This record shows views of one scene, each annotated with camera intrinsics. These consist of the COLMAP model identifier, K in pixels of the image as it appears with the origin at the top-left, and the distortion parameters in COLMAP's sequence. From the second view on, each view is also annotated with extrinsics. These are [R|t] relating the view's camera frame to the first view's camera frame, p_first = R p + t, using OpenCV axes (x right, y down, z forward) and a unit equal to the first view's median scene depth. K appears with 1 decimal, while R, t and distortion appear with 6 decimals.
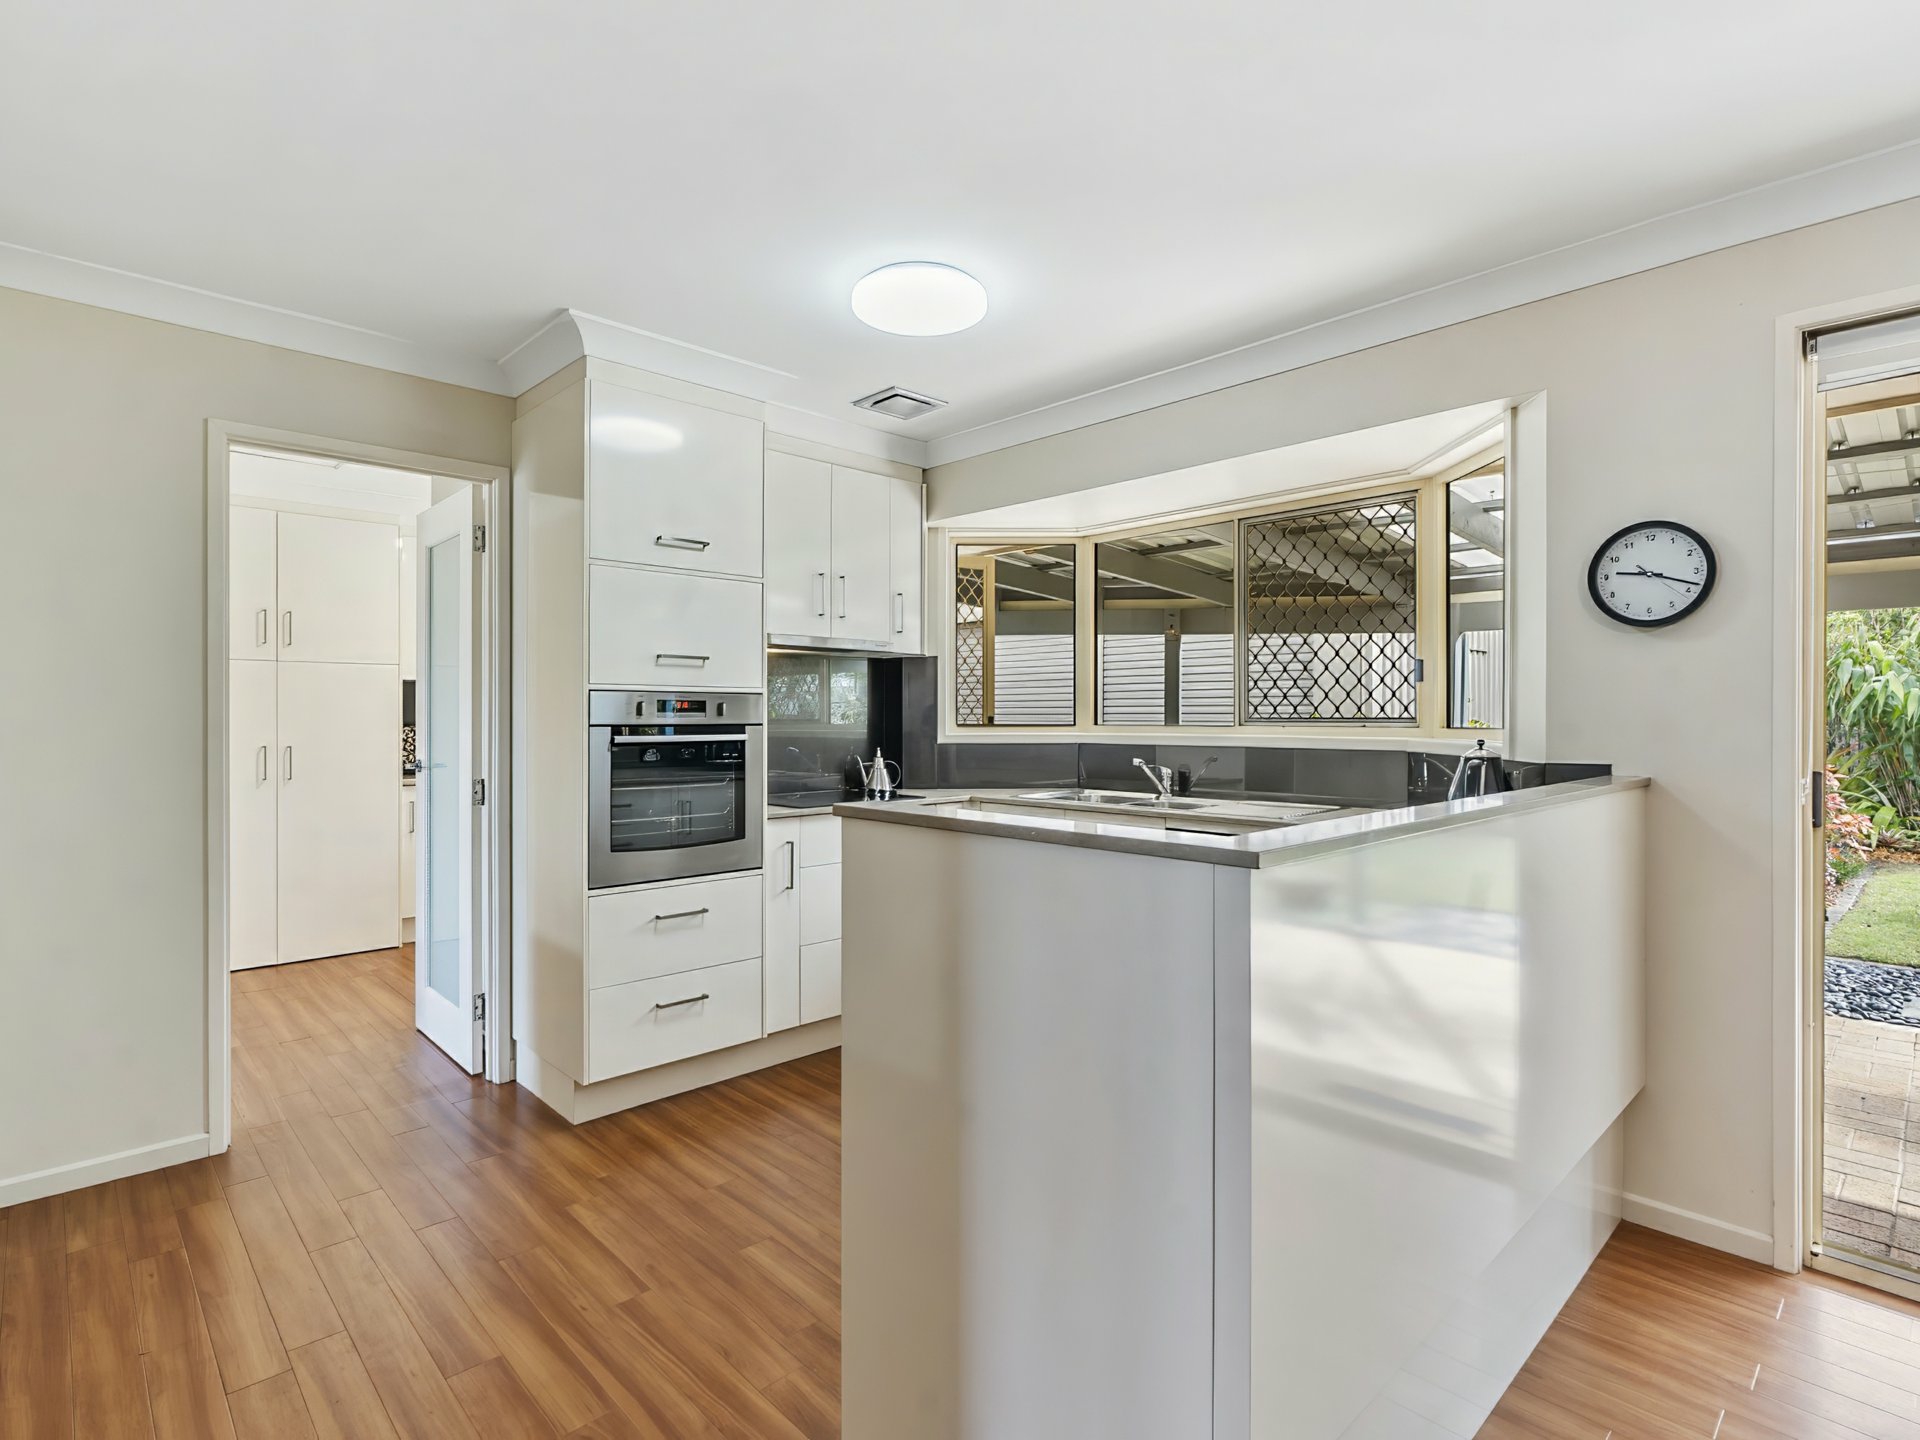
lens RADIAL K [[960.2, 0, 960.0], [0, 960.2, 720.0], [0, 0, 1]] dist [0.000444, 0.000408]
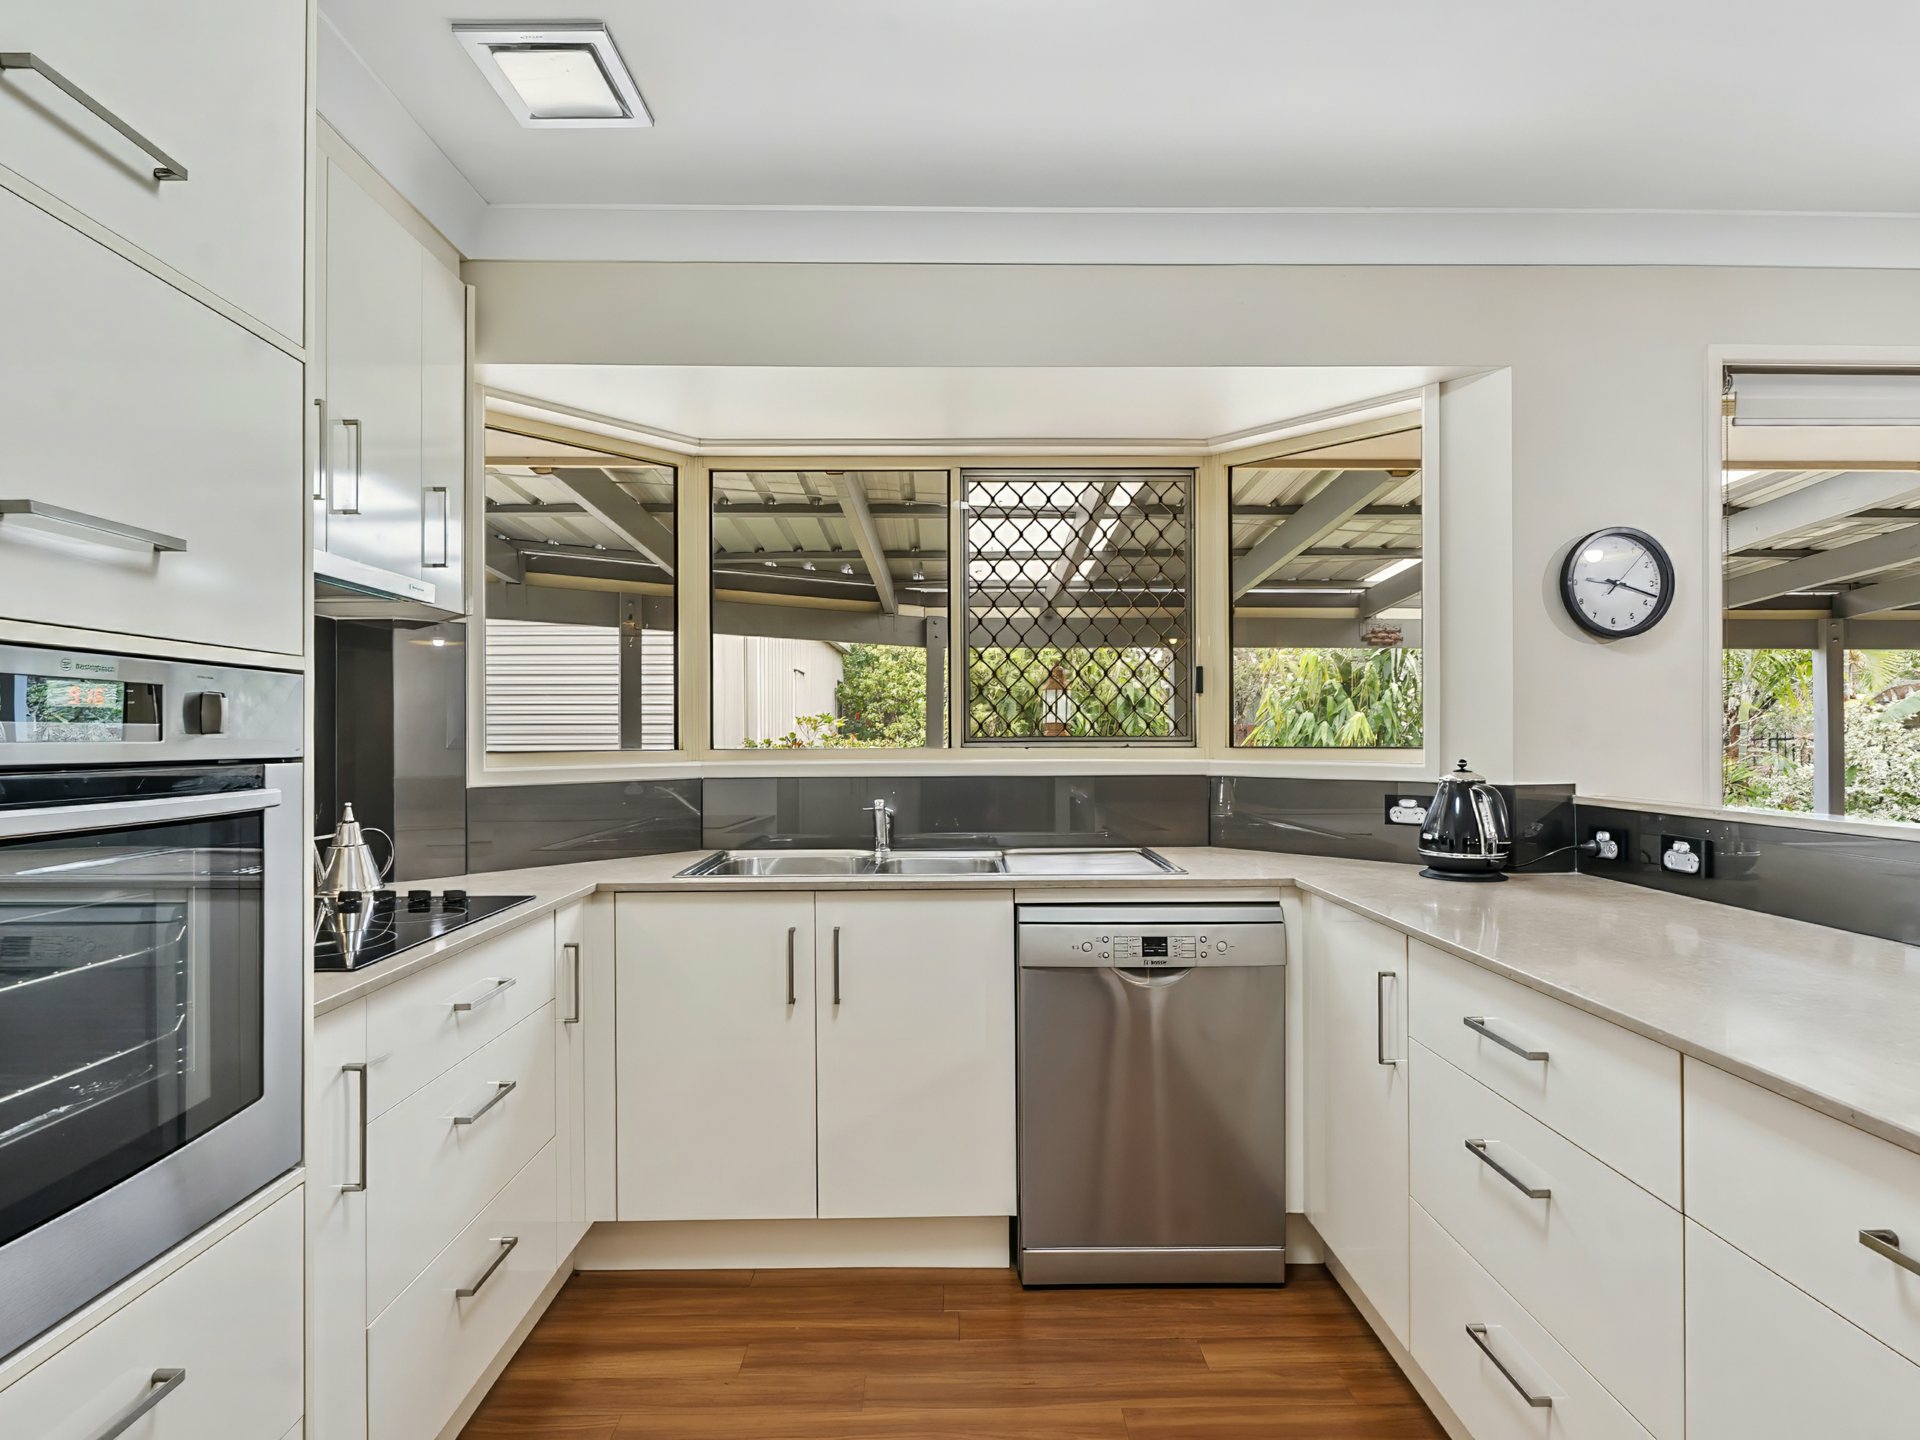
lens RADIAL K [[972.9, 0, 963.1], [0, 972.9, 728.5], [0, 0, 1]] dist [-0.001773, 0.000056]
pose [[0.680720, 0.002968, 0.732538, -0.301186], [0.007484, 0.999911, -0.011005, -0.000849], [-0.732505, 0.012974, 0.680638, 0.574302]]
